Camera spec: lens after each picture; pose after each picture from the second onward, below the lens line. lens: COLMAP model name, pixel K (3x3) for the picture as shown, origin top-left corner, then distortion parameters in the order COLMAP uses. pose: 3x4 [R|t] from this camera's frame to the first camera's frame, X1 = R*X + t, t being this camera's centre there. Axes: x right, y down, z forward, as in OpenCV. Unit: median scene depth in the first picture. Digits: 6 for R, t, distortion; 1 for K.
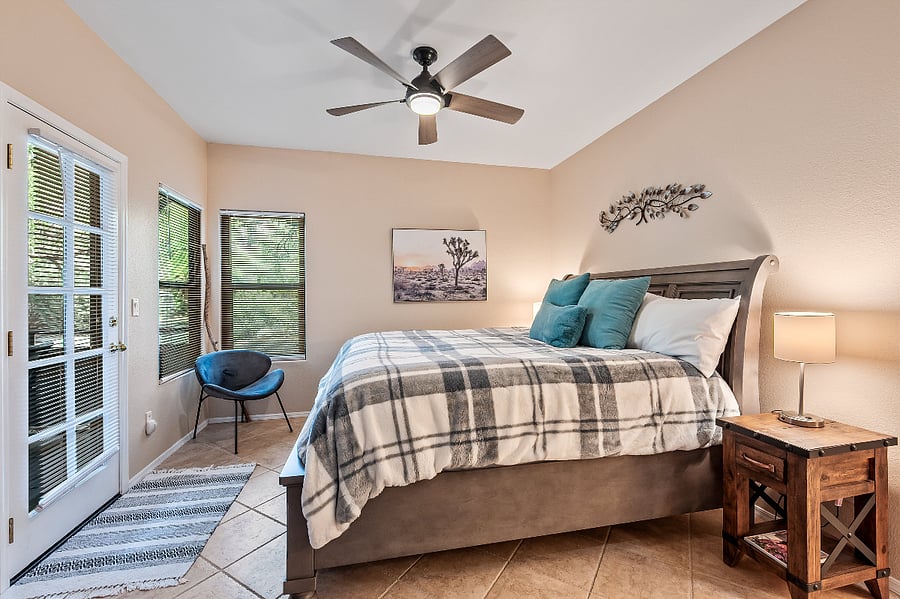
lens RADIAL K [[394.4, 0, 450.0], [0, 394.4, 299.5], [0, 0, 1]] dist [0.002123, 0.000200]
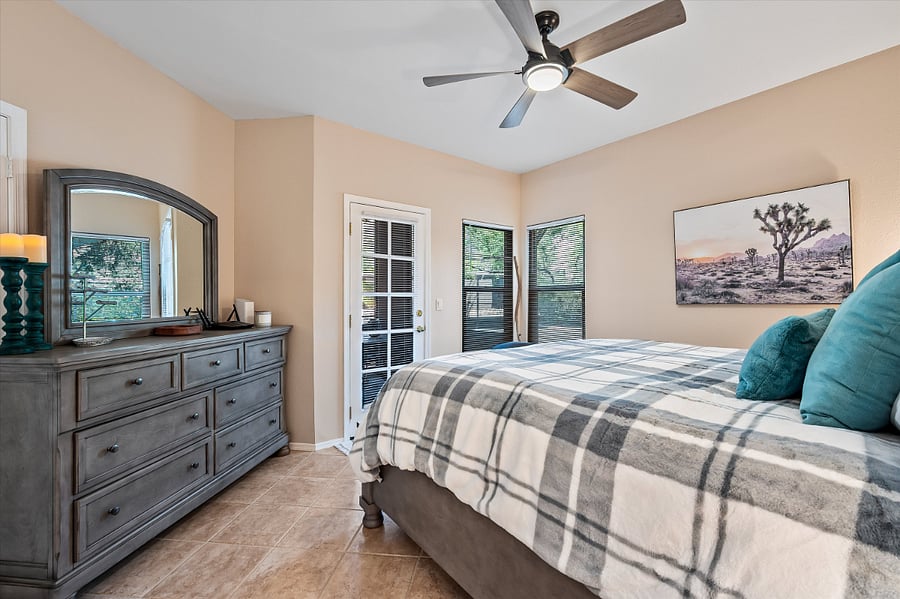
lens RADIAL K [[382.7, 0, 450.0], [0, 382.7, 299.5], [0, 0, 1]] dist [-0.000605, -0.000173]
pose [[0.405414, 0.004377, -0.914123, 0.367120], [-0.007175, 0.999973, 0.001606, -0.001608], [0.914105, 0.005908, 0.405435, 0.273192]]
